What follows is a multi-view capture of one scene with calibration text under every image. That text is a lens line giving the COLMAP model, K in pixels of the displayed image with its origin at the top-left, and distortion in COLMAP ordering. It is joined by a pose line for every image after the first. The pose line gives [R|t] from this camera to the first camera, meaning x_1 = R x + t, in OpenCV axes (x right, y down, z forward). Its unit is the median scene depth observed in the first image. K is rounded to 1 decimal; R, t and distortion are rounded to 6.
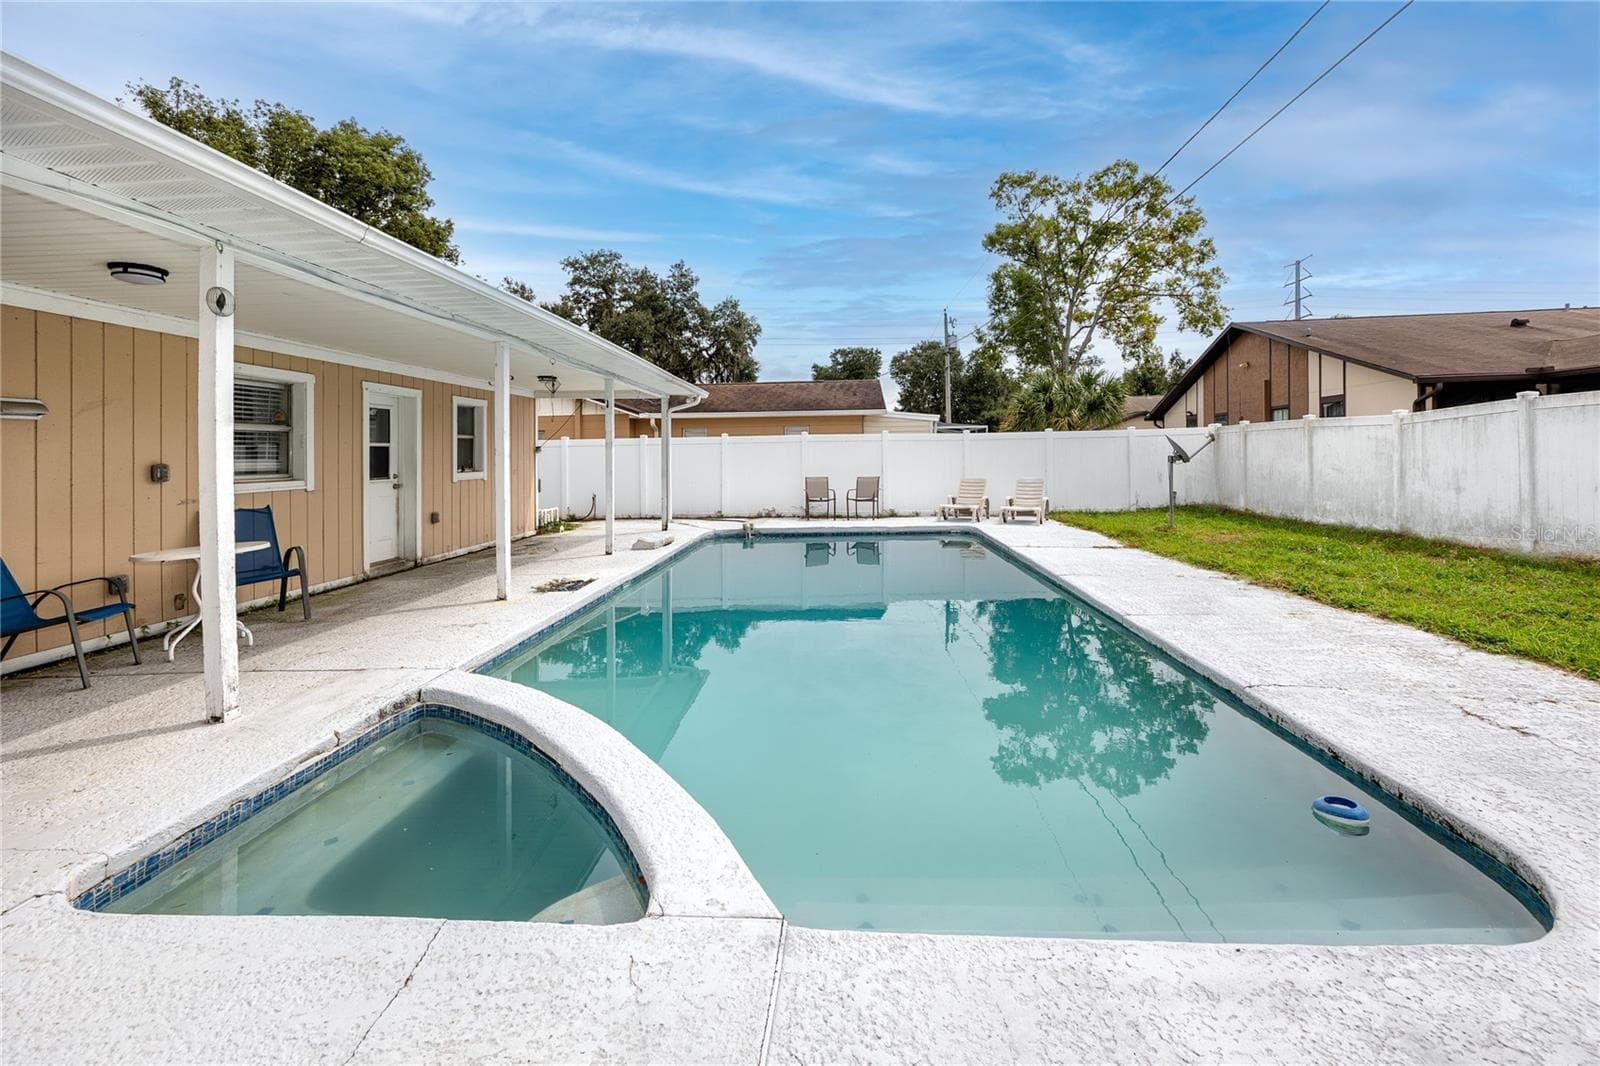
lens RADIAL K [[602.8, 0, 834.8], [0, 602.8, 459.3], [0, 0, 1]] dist [0.002316, -0.000557]
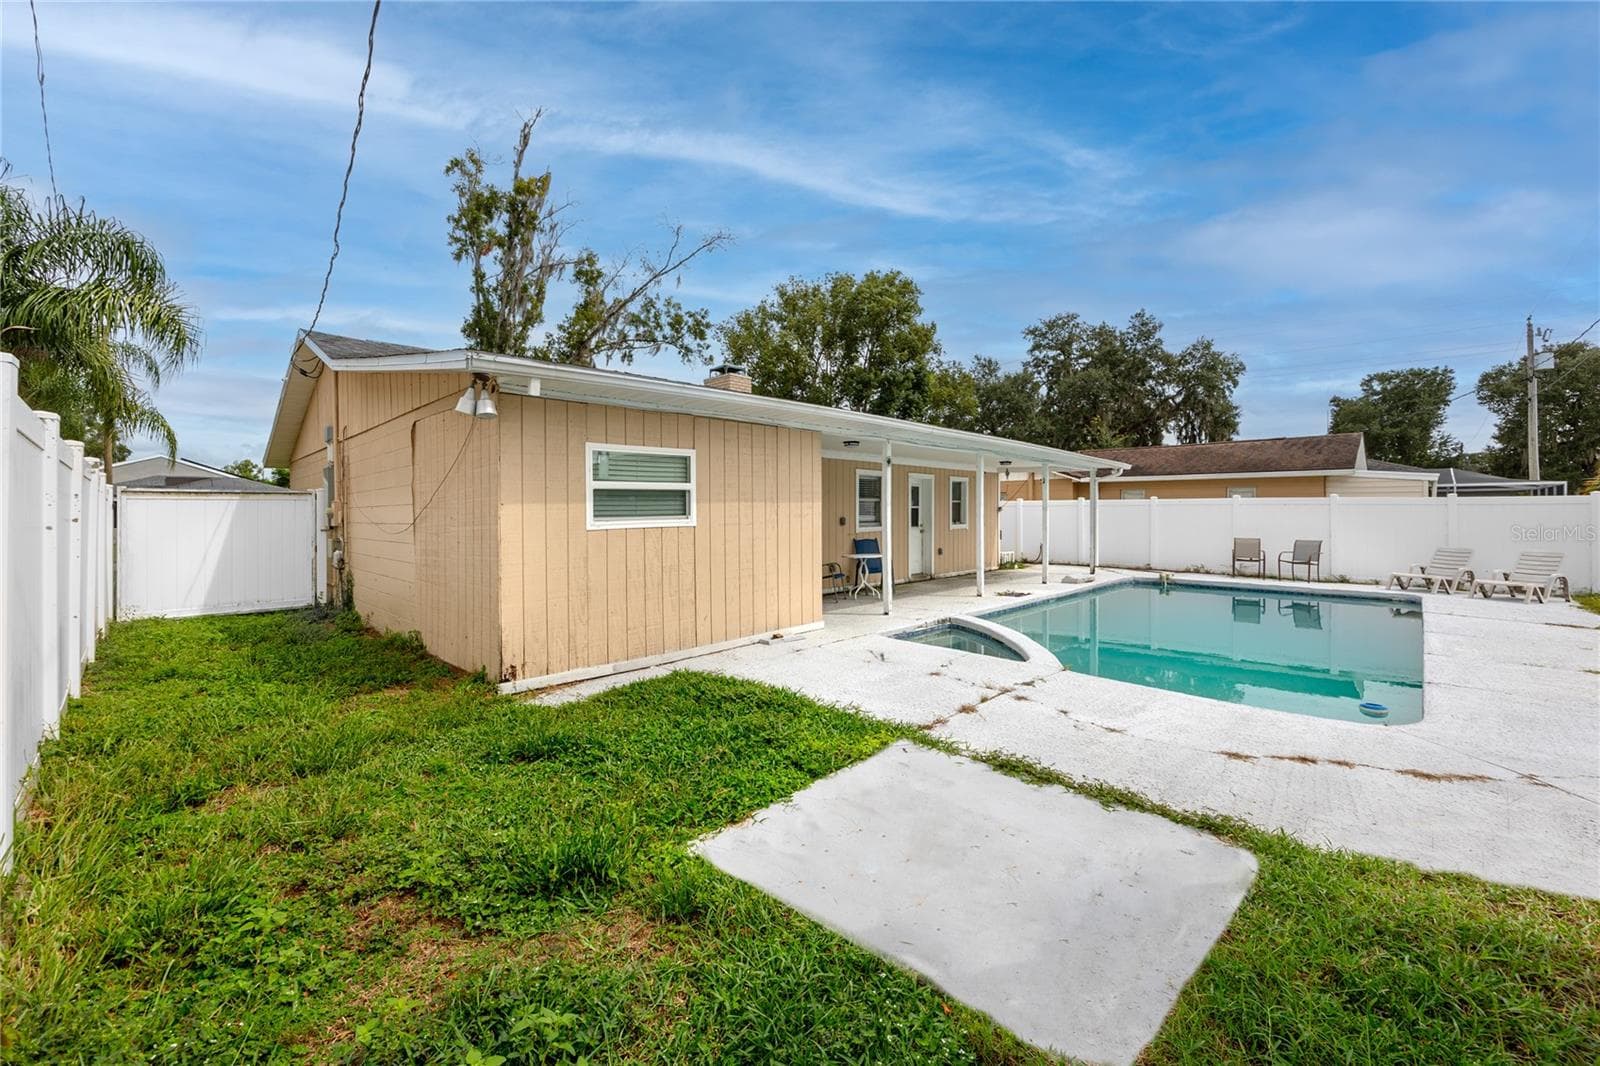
lens RADIAL K [[641.1, 0, 787.6], [0, 641.1, 497.7], [0, 0, 1]] dist [-0.006354, 0.001070]
pose [[0.711669, 0.000565, -0.702514, 0.097779], [-0.015692, 0.999763, -0.015093, -0.006235], [0.702339, 0.021765, 0.711510, -0.195998]]
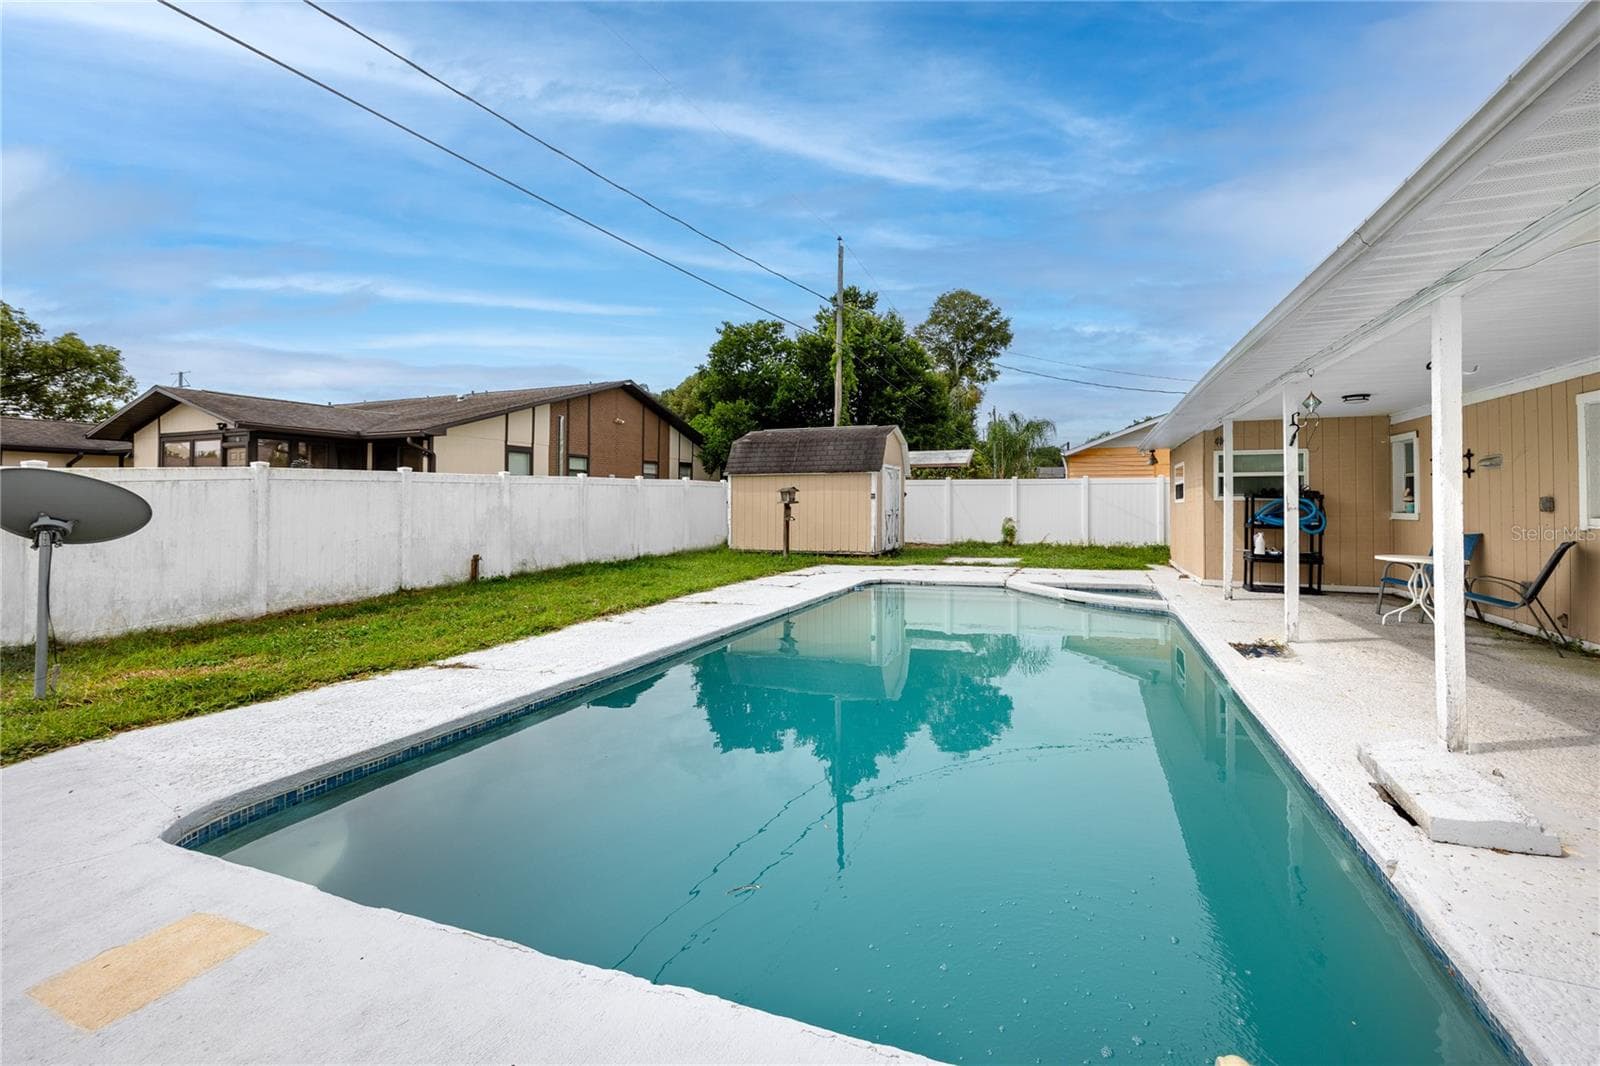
lens RADIAL K [[641.1, 0, 899.5], [0, 641.1, 496.6], [0, 0, 1]] dist [-0.006354, 0.001070]
pose [[-0.964447, 0.031434, 0.262402, -0.066208], [0.029098, 0.999495, -0.012783, -0.001833], [-0.262671, -0.004693, -0.964874, 0.553873]]
